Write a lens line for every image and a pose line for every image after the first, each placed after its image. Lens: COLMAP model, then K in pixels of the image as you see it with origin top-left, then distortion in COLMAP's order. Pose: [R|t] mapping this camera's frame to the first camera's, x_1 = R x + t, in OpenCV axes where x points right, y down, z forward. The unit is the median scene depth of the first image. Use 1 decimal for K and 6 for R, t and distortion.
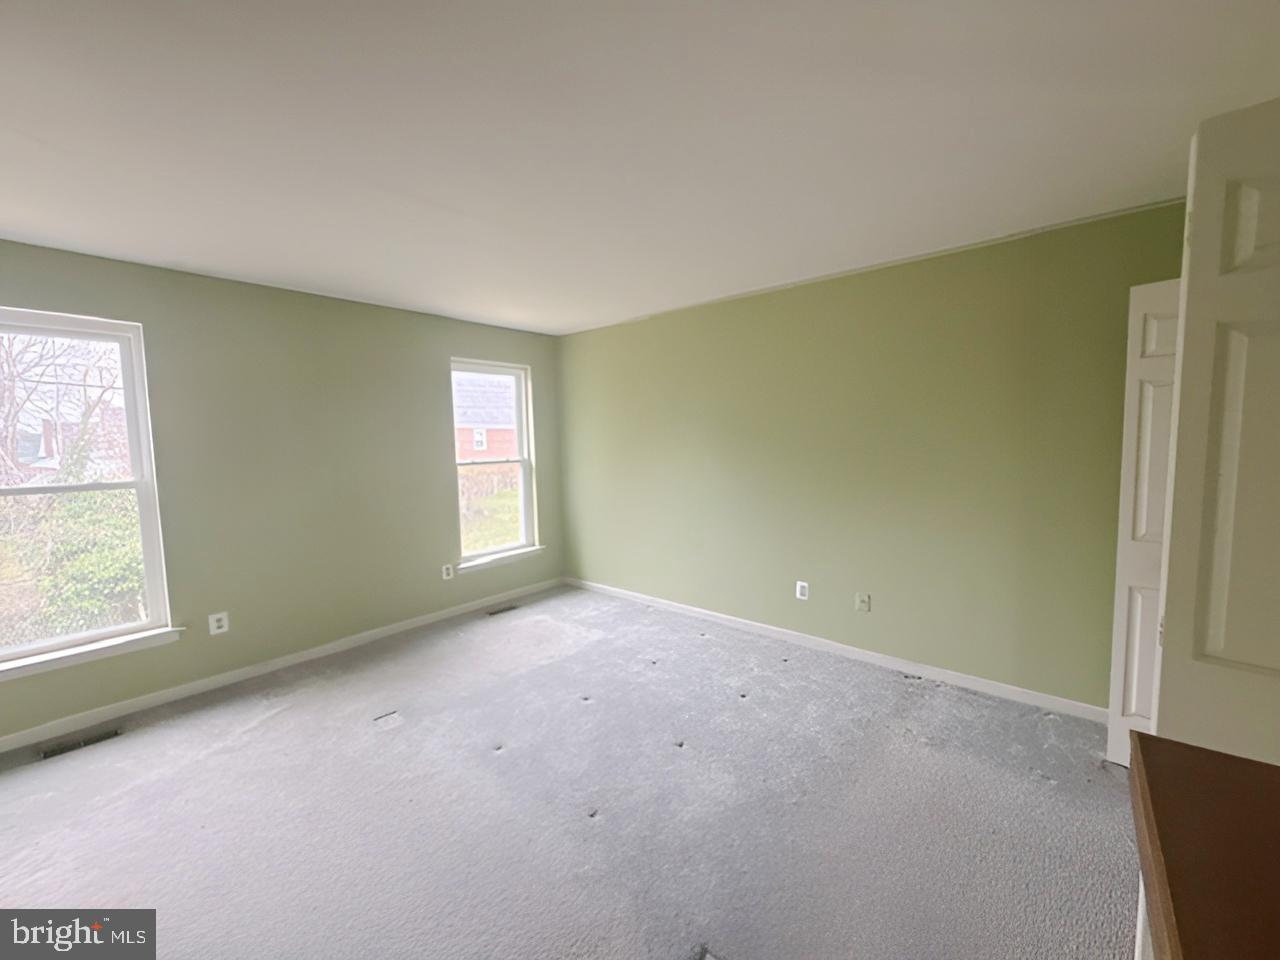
lens RADIAL K [[530.4, 0, 640.0], [0, 530.4, 480.0], [0, 0, 1]] dist [0.010817, 0.000222]
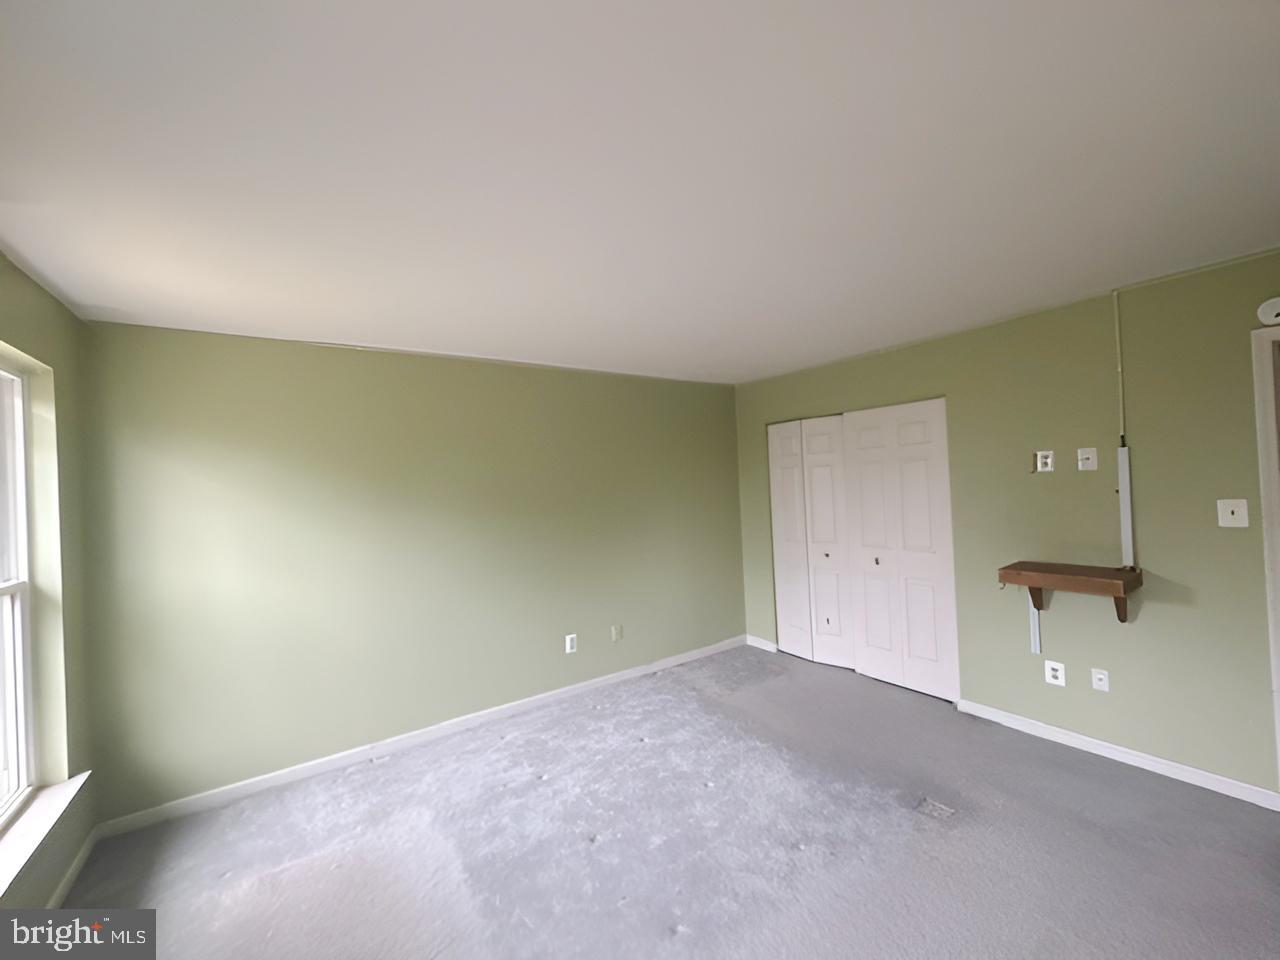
lens RADIAL K [[530.4, 0, 640.0], [0, 530.4, 480.0], [0, 0, 1]] dist [0.010817, 0.000222]
pose [[0.223234, 0.021079, 0.974537, -0.727530], [0.123647, 0.991078, -0.049761, -0.051359], [-0.966891, 0.131607, 0.218636, 0.585938]]
